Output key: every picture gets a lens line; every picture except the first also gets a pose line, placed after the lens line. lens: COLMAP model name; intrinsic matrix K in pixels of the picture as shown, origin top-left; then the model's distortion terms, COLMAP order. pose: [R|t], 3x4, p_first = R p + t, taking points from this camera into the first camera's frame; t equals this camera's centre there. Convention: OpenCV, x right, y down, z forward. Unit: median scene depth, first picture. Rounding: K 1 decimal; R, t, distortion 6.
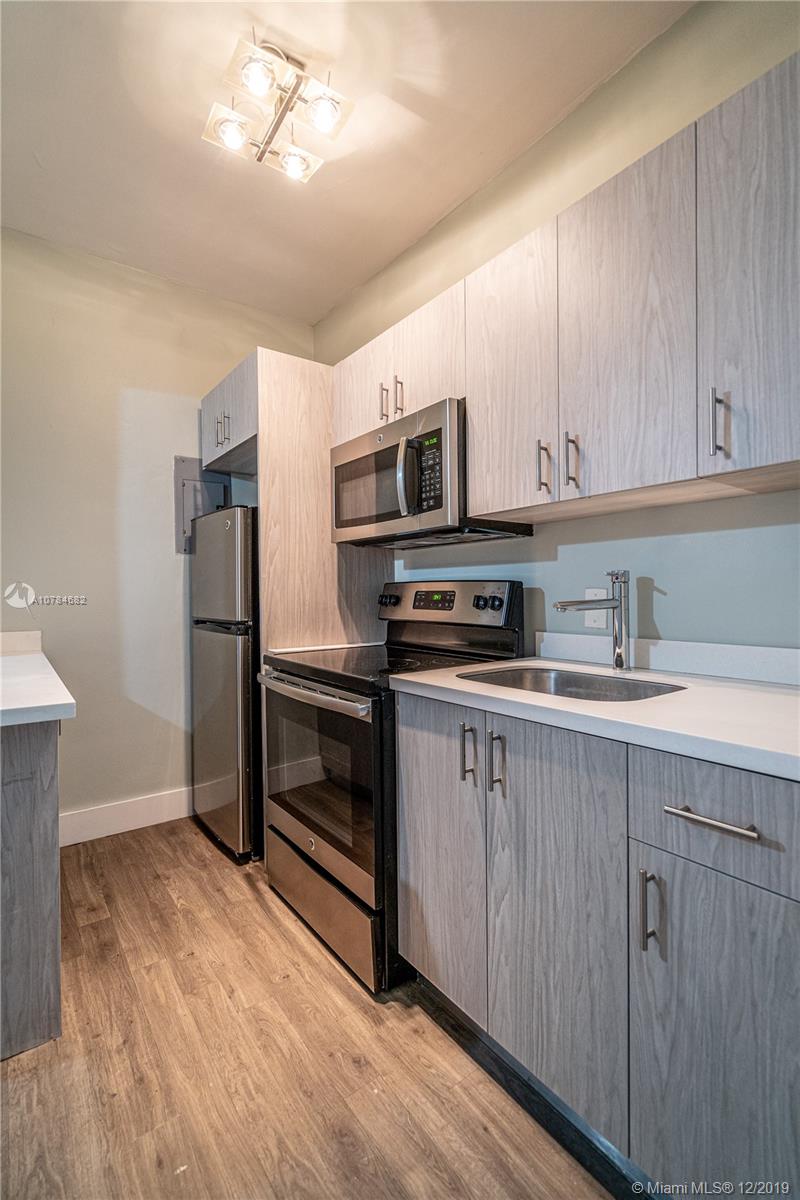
lens RADIAL K [[560.2, 0, 367.7], [0, 560.2, 602.2], [0, 0, 1]] dist [-0.004227, 0.000829]
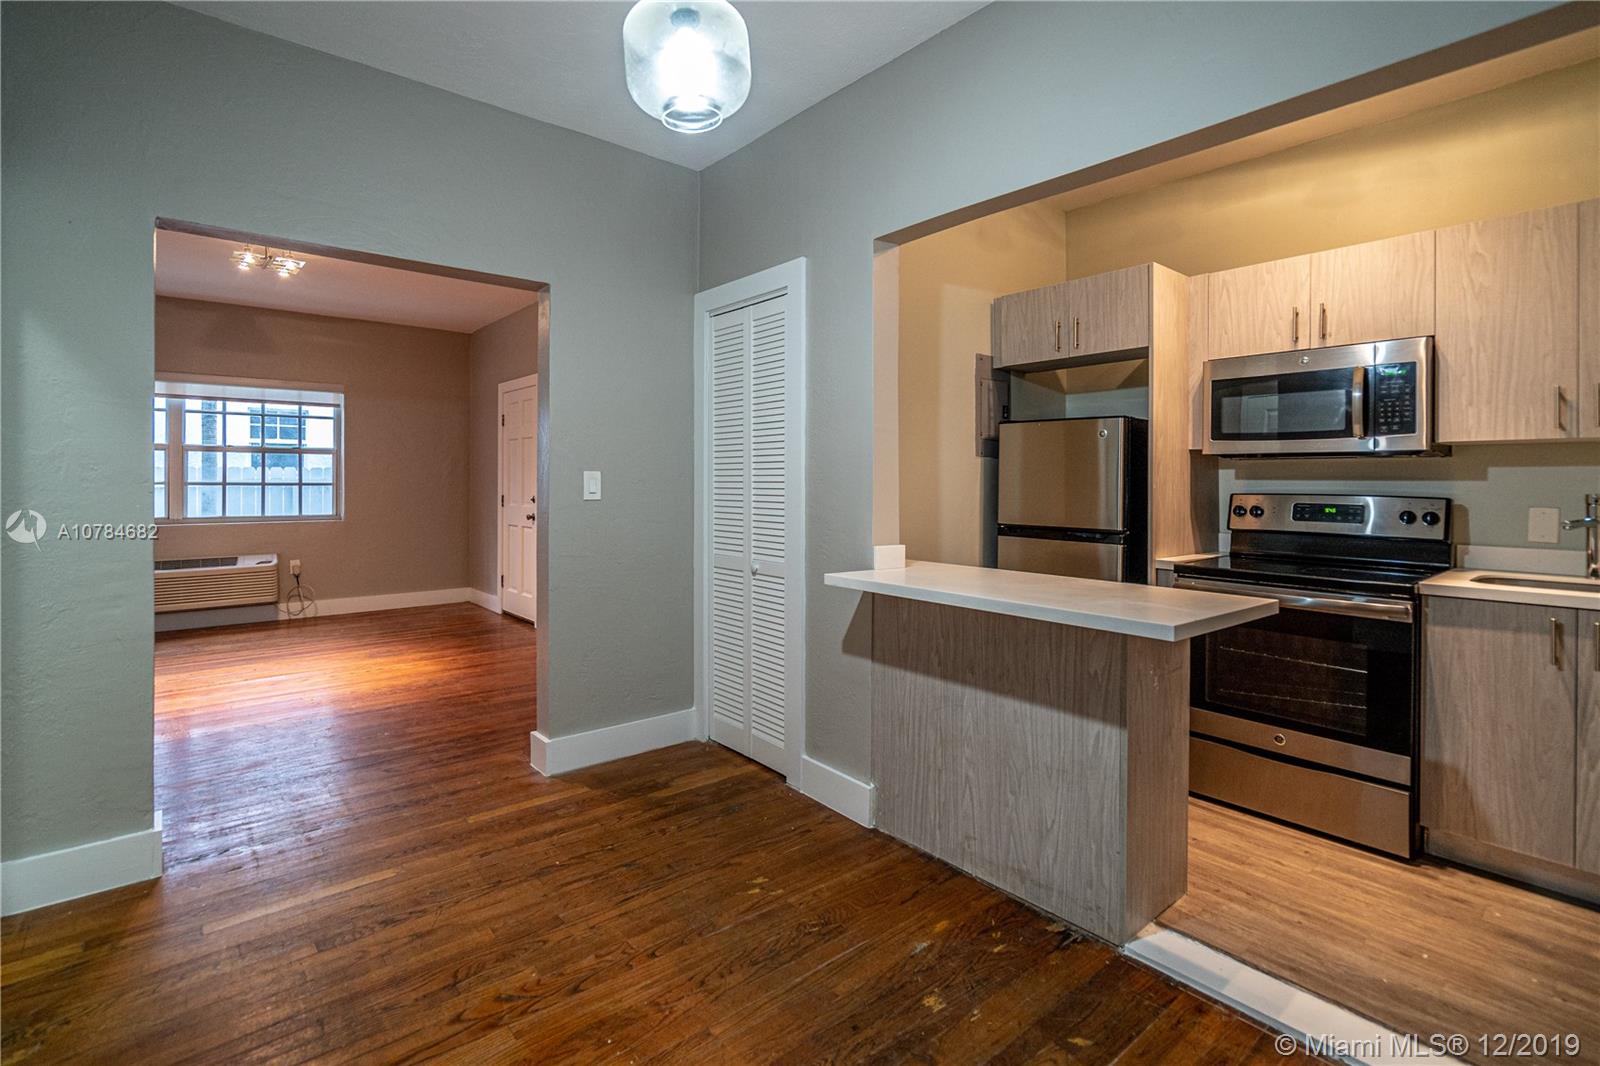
lens RADIAL K [[746.9, 0, 818.2], [0, 746.9, 487.2], [0, 0, 1]] dist [-0.004227, 0.000829]
pose [[0.997596, 0.015939, 0.067442, -1.155179], [-0.015041, 0.999792, -0.013793, -0.022950], [-0.067647, 0.012746, 0.997628, -0.403045]]
